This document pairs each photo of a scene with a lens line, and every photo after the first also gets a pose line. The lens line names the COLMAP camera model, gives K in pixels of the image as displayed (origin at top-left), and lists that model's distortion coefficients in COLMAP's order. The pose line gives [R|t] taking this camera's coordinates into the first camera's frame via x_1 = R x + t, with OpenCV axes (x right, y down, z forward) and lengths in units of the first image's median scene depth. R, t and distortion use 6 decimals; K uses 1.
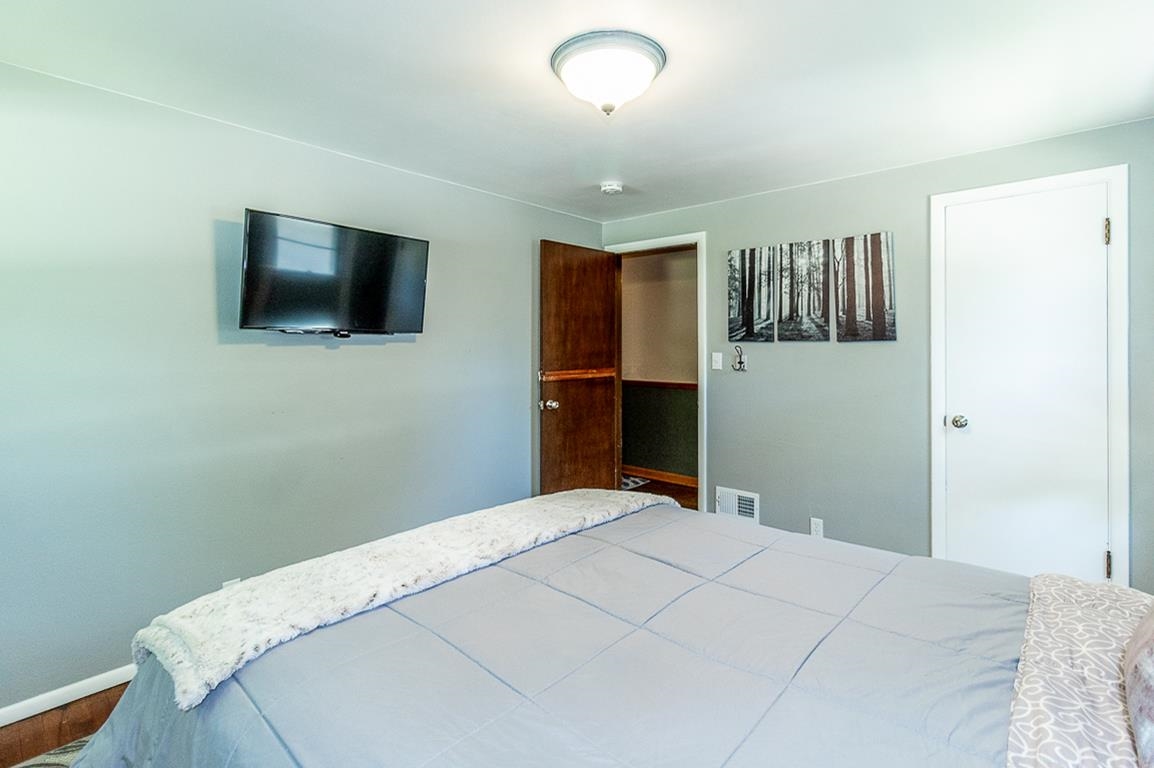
lens RADIAL K [[546.5, 0, 568.6], [0, 546.5, 342.7], [0, 0, 1]] dist [-0.003474, 0.000866]
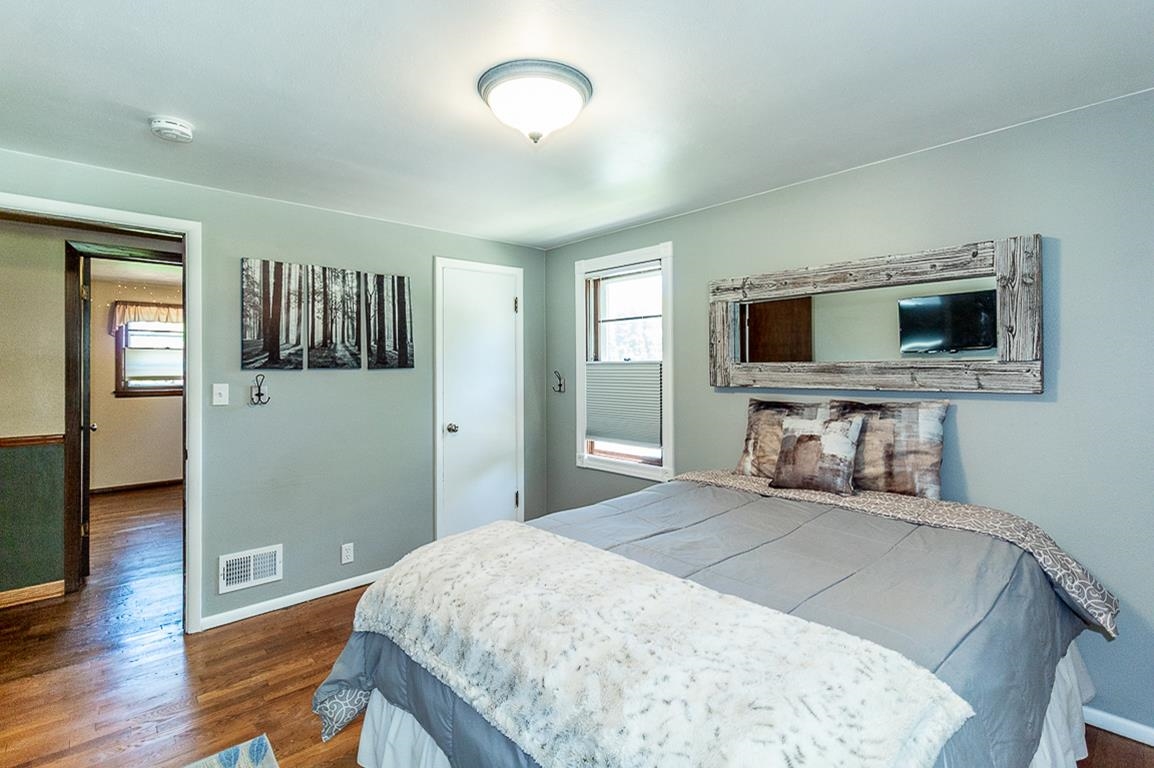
lens RADIAL K [[546.5, 0, 584.0], [0, 546.5, 362.7], [0, 0, 1]] dist [-0.003474, 0.000866]
pose [[0.074783, 0.011911, 0.997129, -0.520035], [0.005113, 0.999911, -0.012327, 0.000538], [-0.997187, 0.006021, 0.074715, 0.479241]]
